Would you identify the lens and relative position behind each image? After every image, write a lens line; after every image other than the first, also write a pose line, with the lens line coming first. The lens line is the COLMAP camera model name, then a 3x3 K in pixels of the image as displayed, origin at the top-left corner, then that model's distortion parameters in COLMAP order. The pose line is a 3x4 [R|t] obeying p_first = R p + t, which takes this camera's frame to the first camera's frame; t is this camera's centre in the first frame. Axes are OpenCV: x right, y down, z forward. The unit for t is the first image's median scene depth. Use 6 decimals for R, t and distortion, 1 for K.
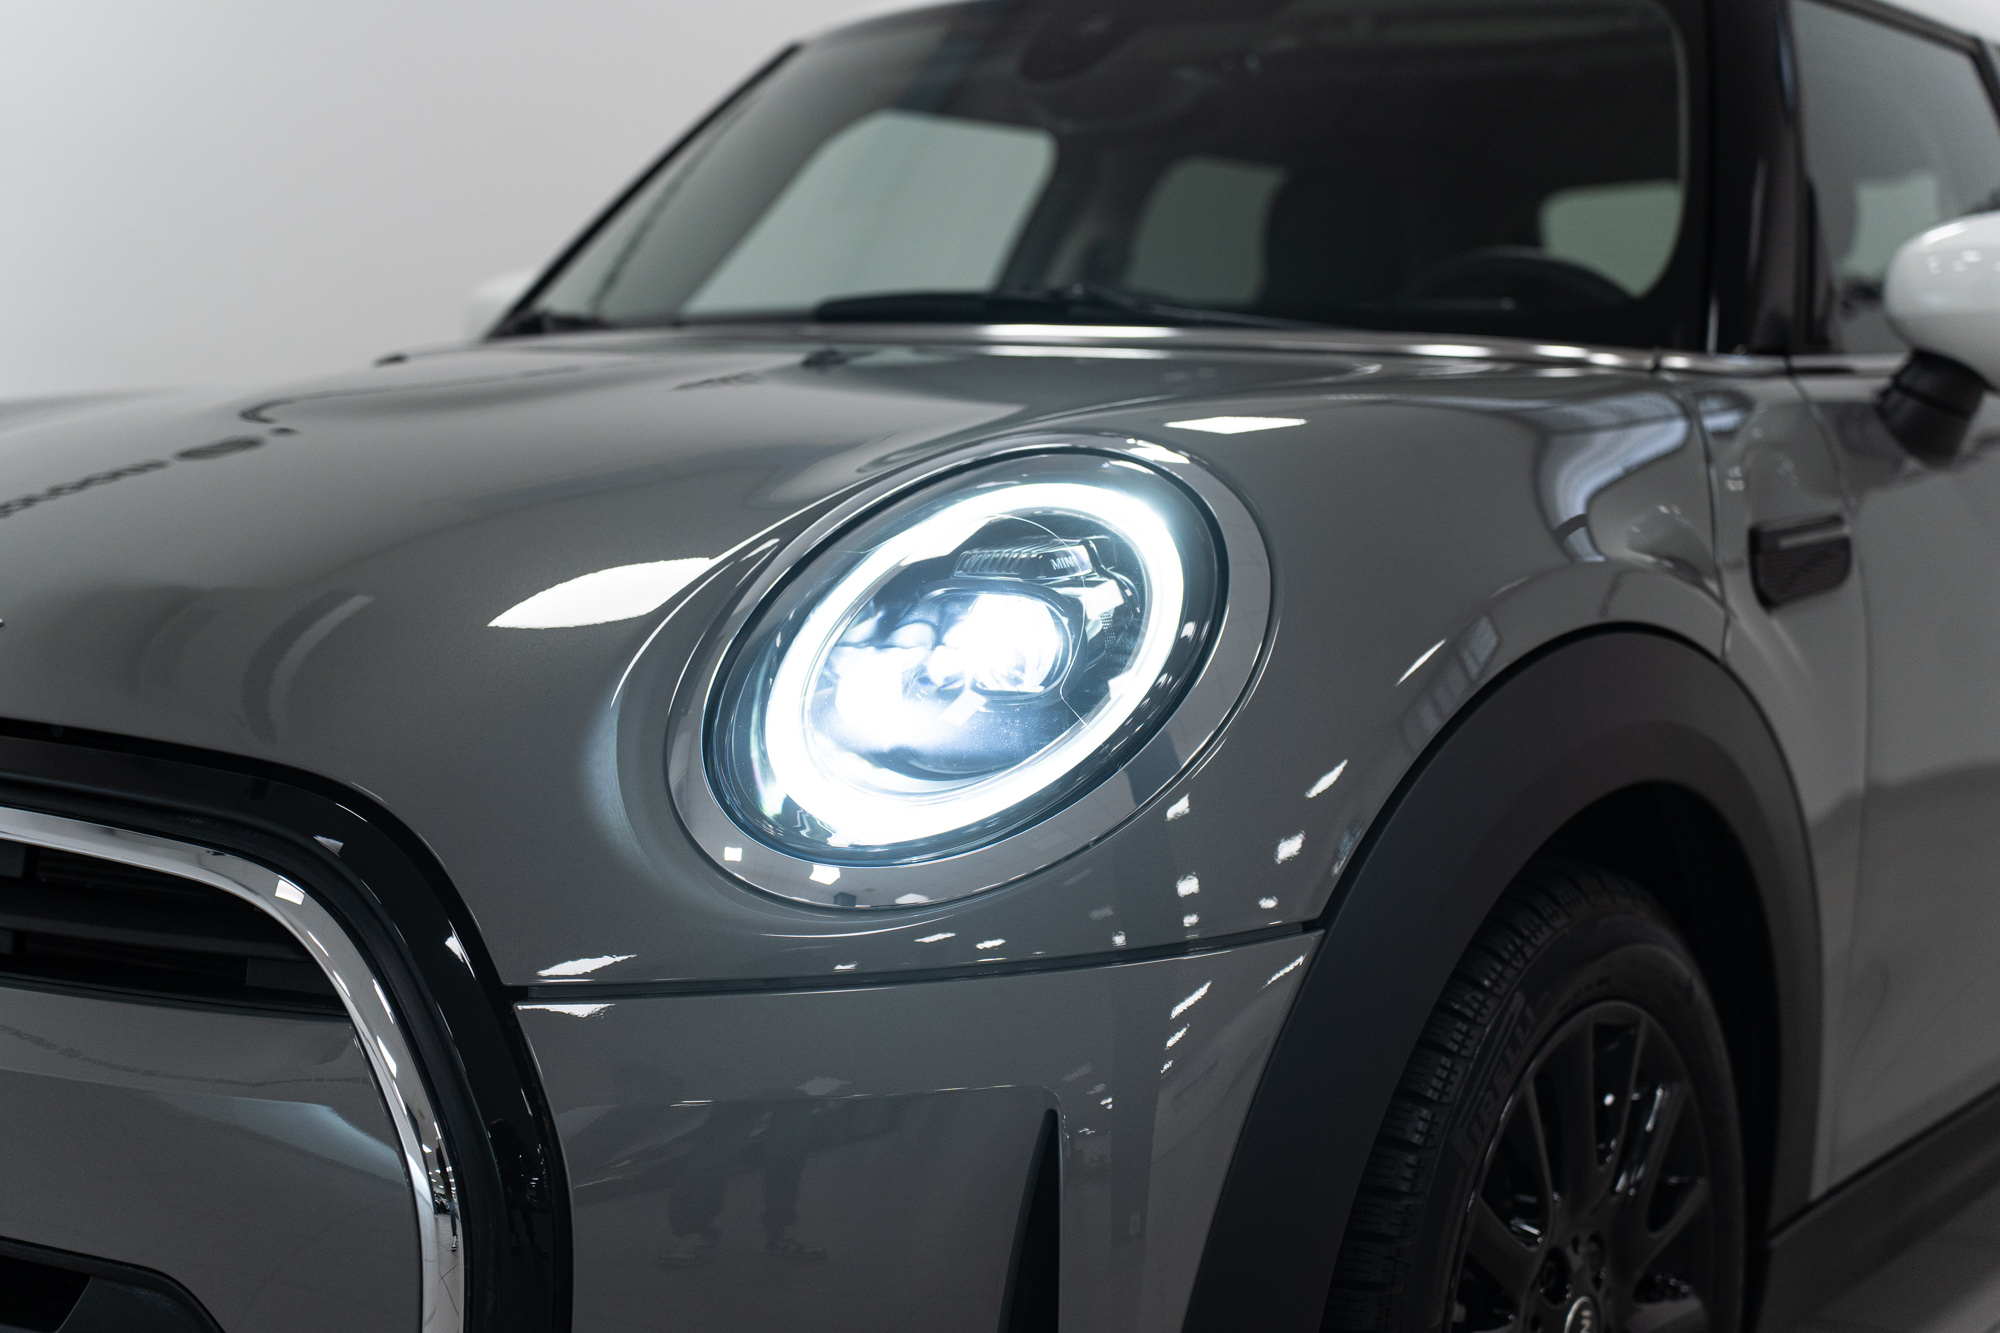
lens RADIAL K [[3085.1, 0, 1000.0], [0, 3085.1, 666.5], [0, 0, 1]] dist [0.003439, -0.078367]
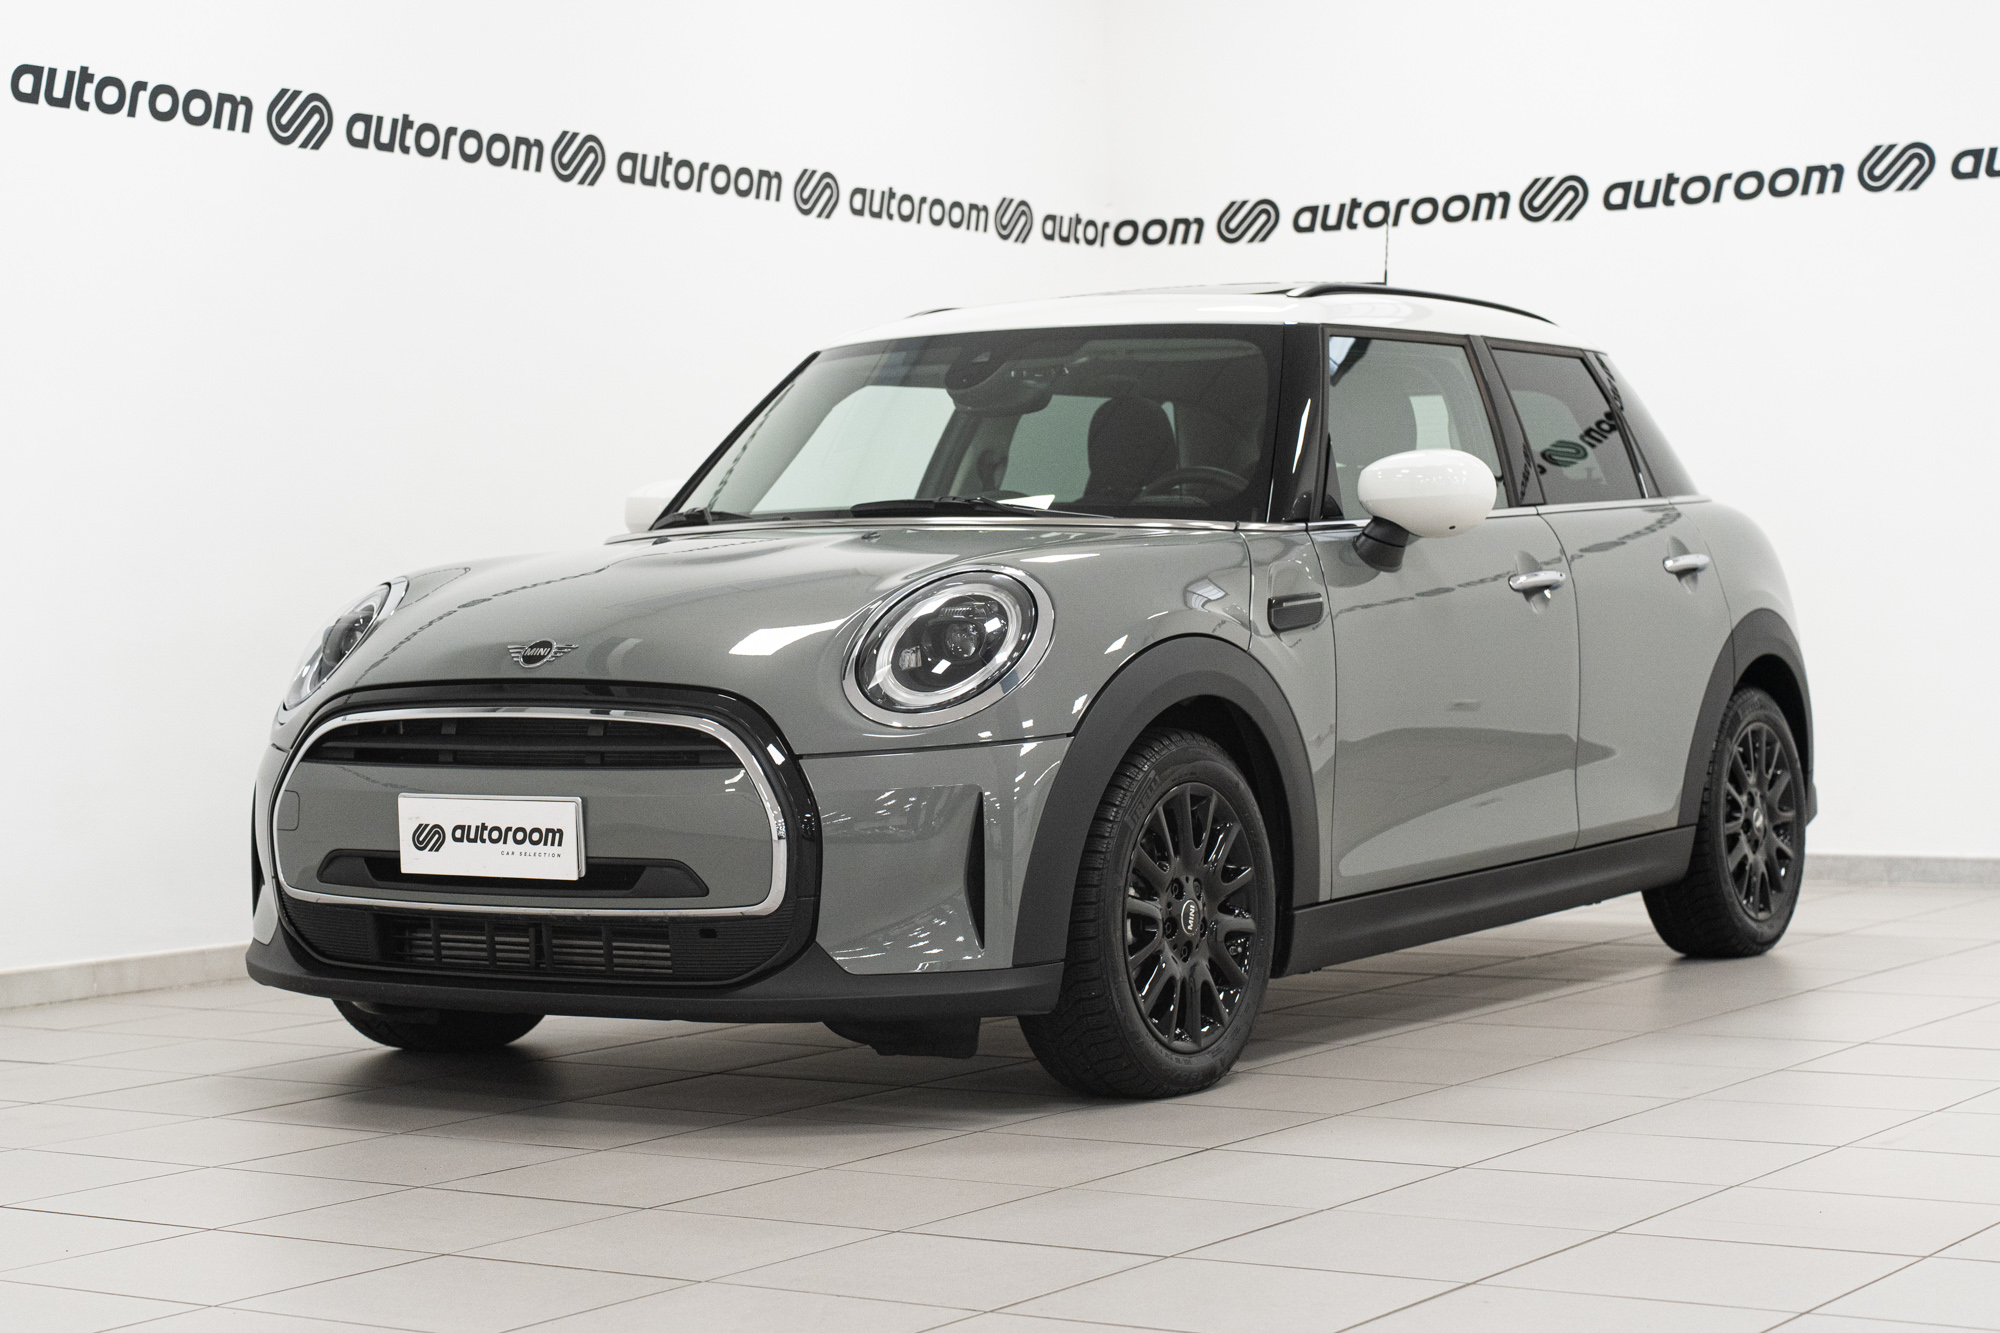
lens RADIAL K [[3697.3, 0, 1000.0], [0, 3697.3, 666.5], [0, 0, 1]] dist [0.011027, 0.006562]
pose [[0.999228, -0.027959, 0.027599, -0.043106], [0.029340, 0.998268, -0.051000, 0.155124], [-0.026126, 0.051770, 0.998317, -1.933279]]
